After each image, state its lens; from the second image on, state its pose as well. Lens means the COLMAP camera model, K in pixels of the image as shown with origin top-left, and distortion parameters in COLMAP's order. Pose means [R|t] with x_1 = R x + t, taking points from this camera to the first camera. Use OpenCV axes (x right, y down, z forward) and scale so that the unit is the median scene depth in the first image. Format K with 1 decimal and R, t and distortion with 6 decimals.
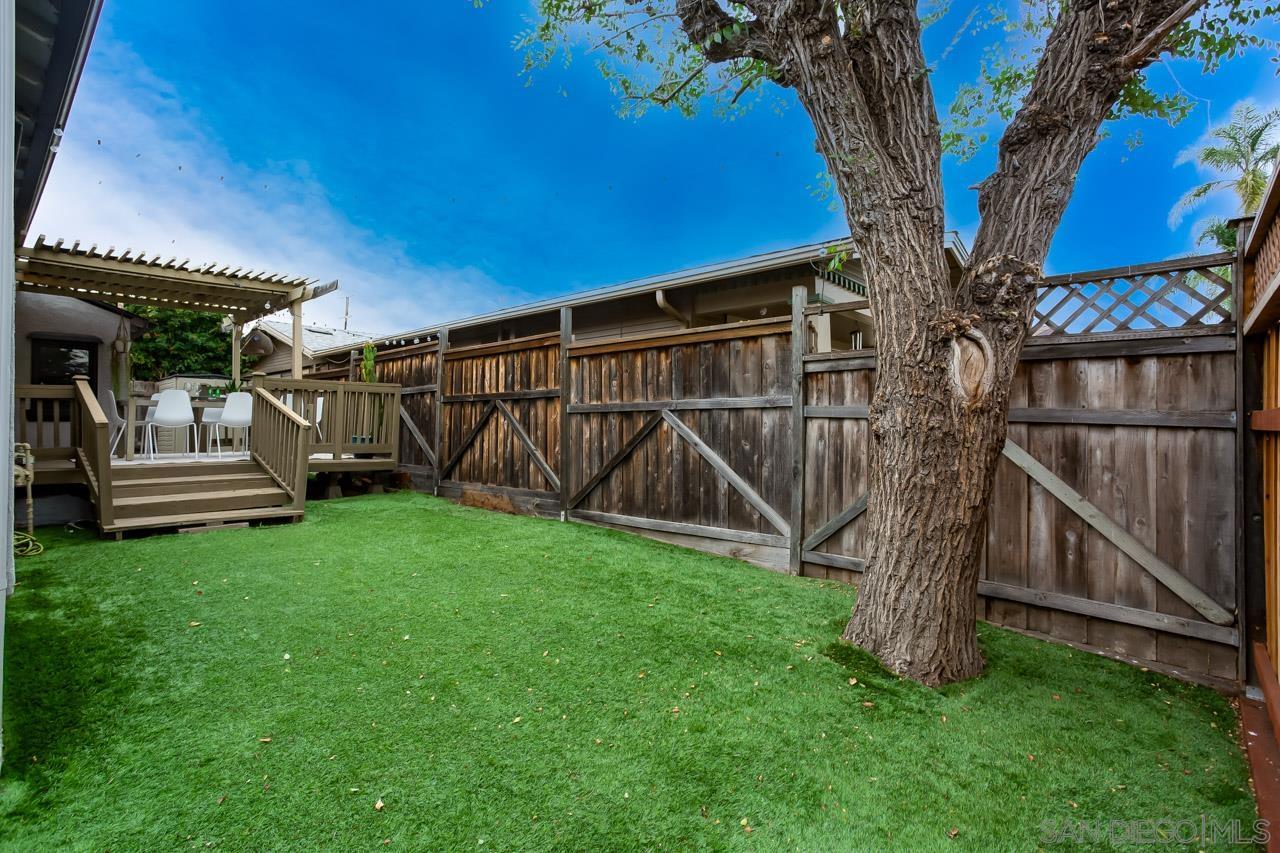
lens RADIAL K [[605.7, 0, 636.7], [0, 605.7, 420.3], [0, 0, 1]] dist [0.009596, 0.004987]
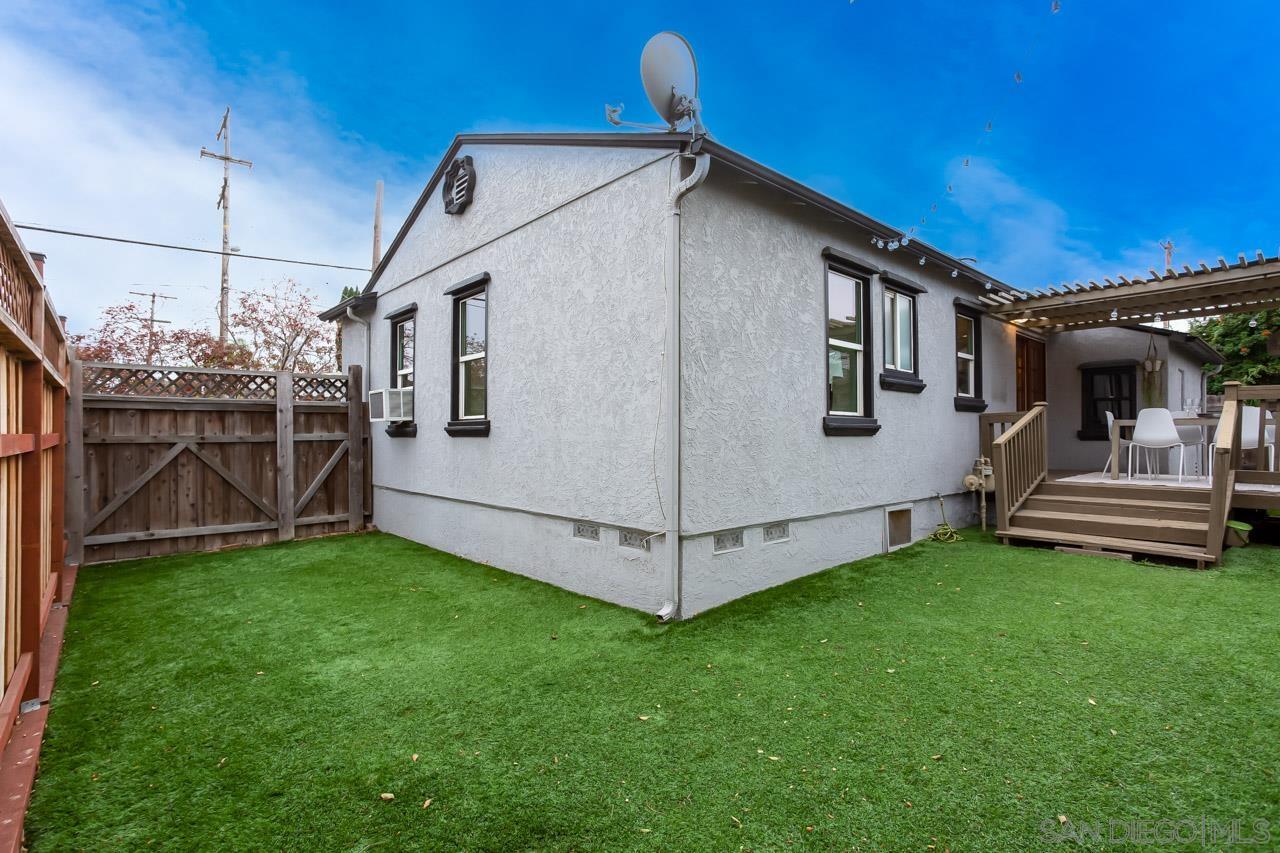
lens RADIAL K [[605.7, 0, 640.2], [0, 605.7, 427.5], [0, 0, 1]] dist [0.009596, 0.004987]
pose [[-0.056930, -0.020336, -0.998171, 0.303429], [0.005900, 0.999768, -0.020705, -0.005771], [0.998361, -0.007068, -0.056797, 0.328472]]
